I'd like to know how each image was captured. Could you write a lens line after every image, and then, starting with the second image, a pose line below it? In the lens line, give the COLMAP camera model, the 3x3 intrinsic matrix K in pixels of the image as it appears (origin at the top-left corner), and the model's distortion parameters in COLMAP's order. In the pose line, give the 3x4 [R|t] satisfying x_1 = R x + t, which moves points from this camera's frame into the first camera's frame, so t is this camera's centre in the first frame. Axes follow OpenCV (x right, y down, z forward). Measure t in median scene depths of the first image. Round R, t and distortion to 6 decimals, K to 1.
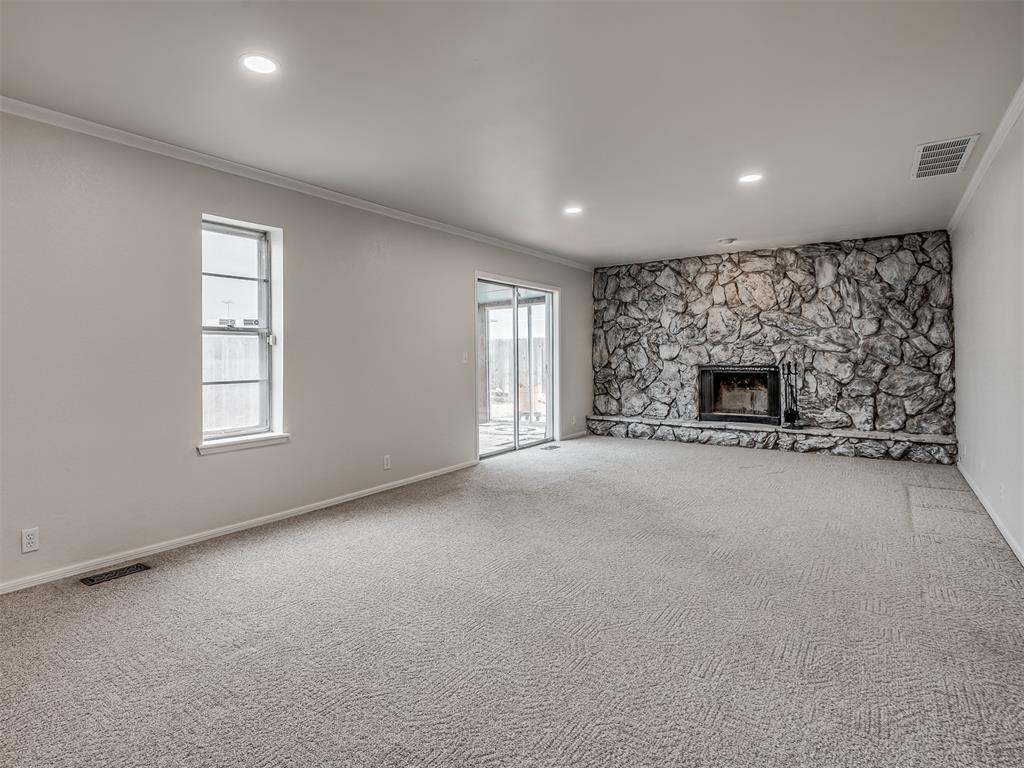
lens RADIAL K [[540.9, 0, 501.8], [0, 540.9, 373.5], [0, 0, 1]] dist [-0.002663, -0.008030]
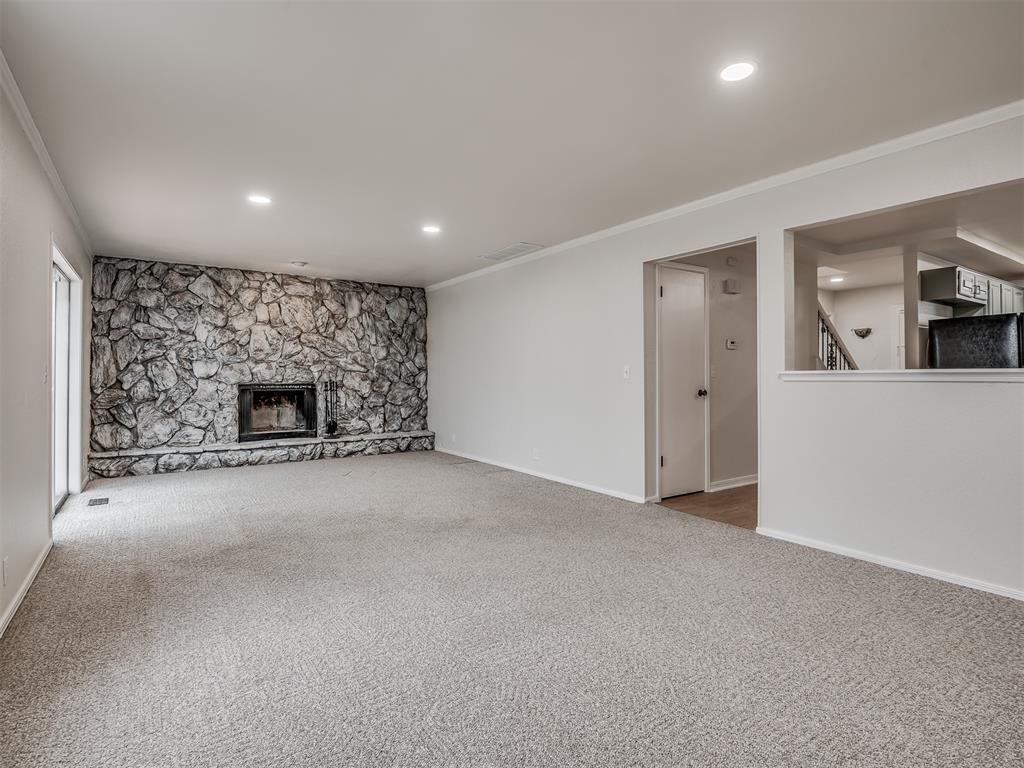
lens RADIAL K [[540.9, 0, 503.9], [0, 540.9, 384.9], [0, 0, 1]] dist [-0.002663, -0.008030]
pose [[0.337963, -0.012595, 0.941075, -0.387473], [0.022072, 0.999742, 0.005454, -0.008679], [-0.940900, 0.018928, 0.338154, 0.251687]]
